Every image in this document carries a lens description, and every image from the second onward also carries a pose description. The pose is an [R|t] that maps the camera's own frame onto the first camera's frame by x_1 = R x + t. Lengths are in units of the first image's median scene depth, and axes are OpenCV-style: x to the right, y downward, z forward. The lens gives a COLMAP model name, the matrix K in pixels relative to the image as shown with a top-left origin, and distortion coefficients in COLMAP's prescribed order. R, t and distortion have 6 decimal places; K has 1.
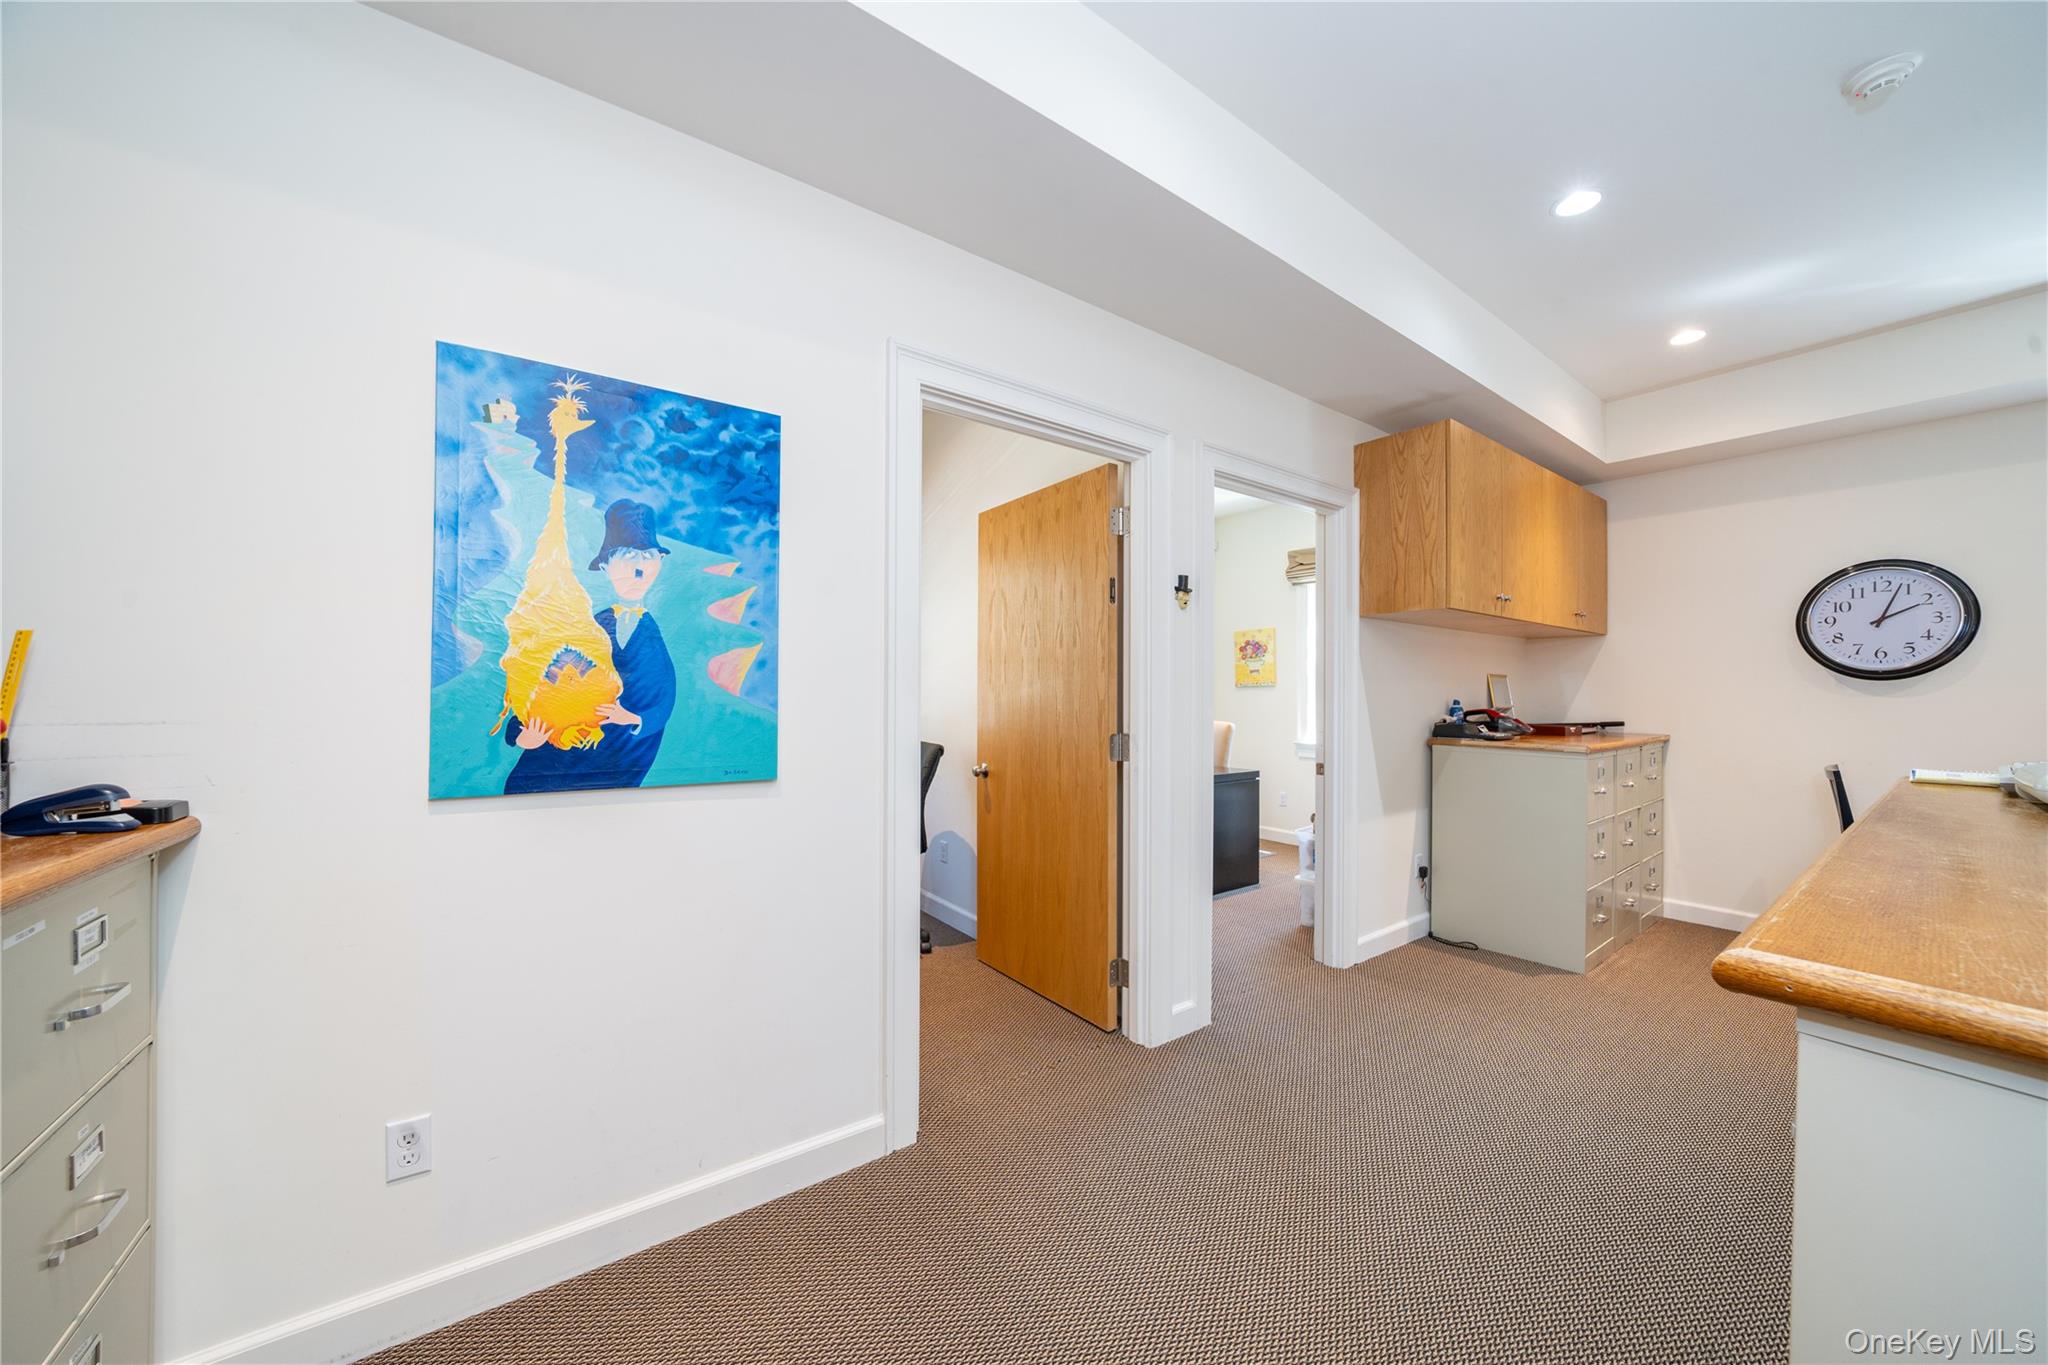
lens RADIAL K [[714.7, 0, 1021.4], [0, 714.7, 688.2], [0, 0, 1]] dist [-0.001701, -0.000058]
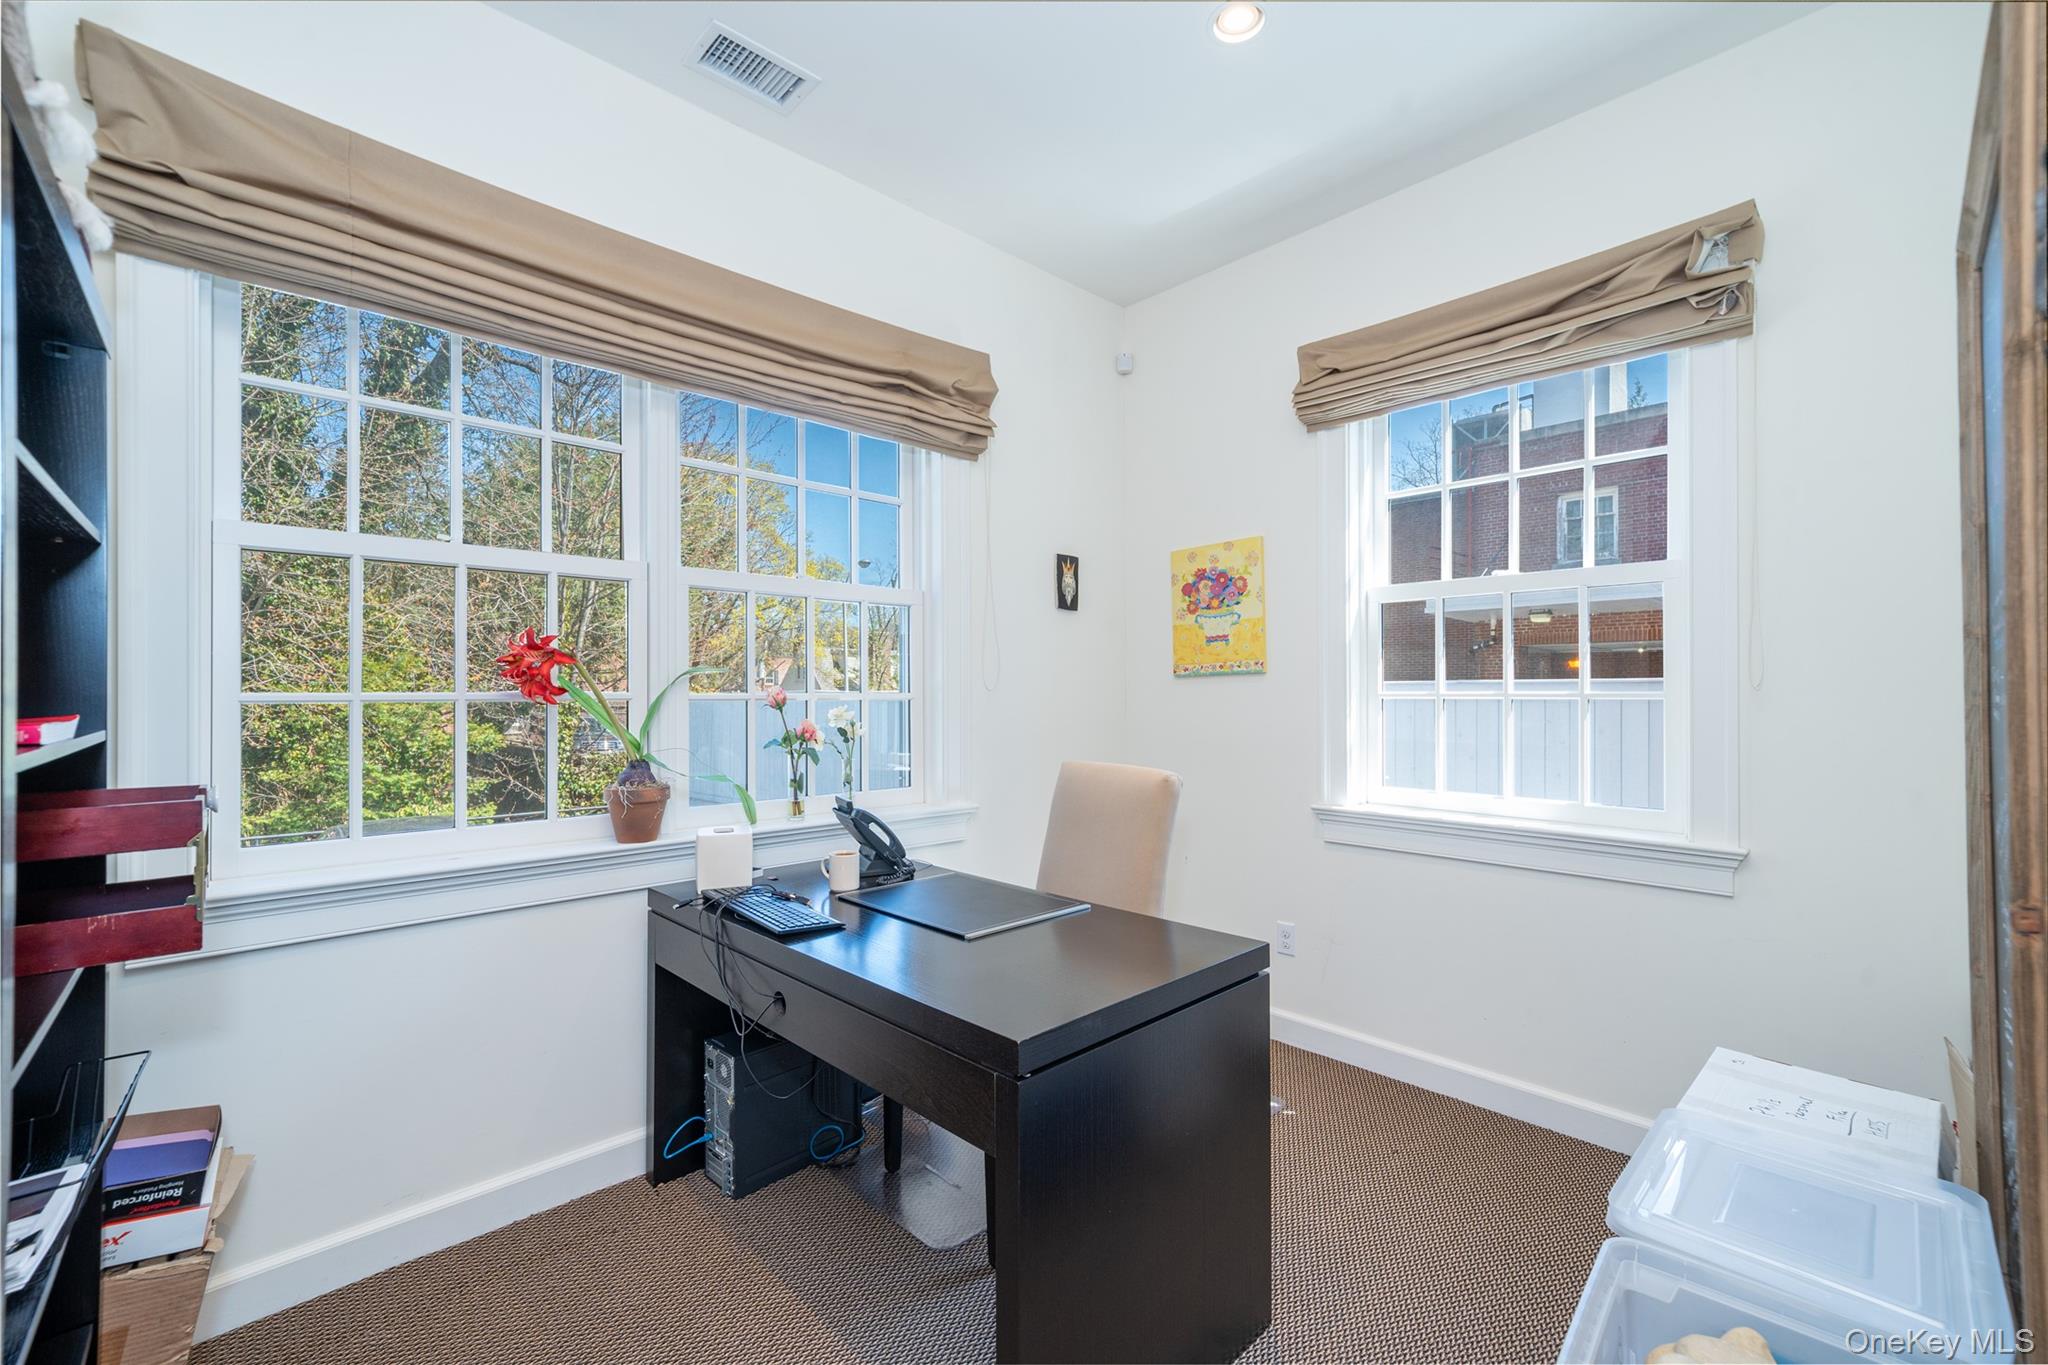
lens RADIAL K [[832.8, 0, 1027.3], [0, 832.8, 683.4], [0, 0, 1]] dist [-0.000036, 0.000003]
pose [[0.990142, -0.008285, 0.139820, 0.140854], [0.007781, 0.999961, 0.004147, 0.000571], [-0.139849, -0.003018, 0.990168, 0.515381]]
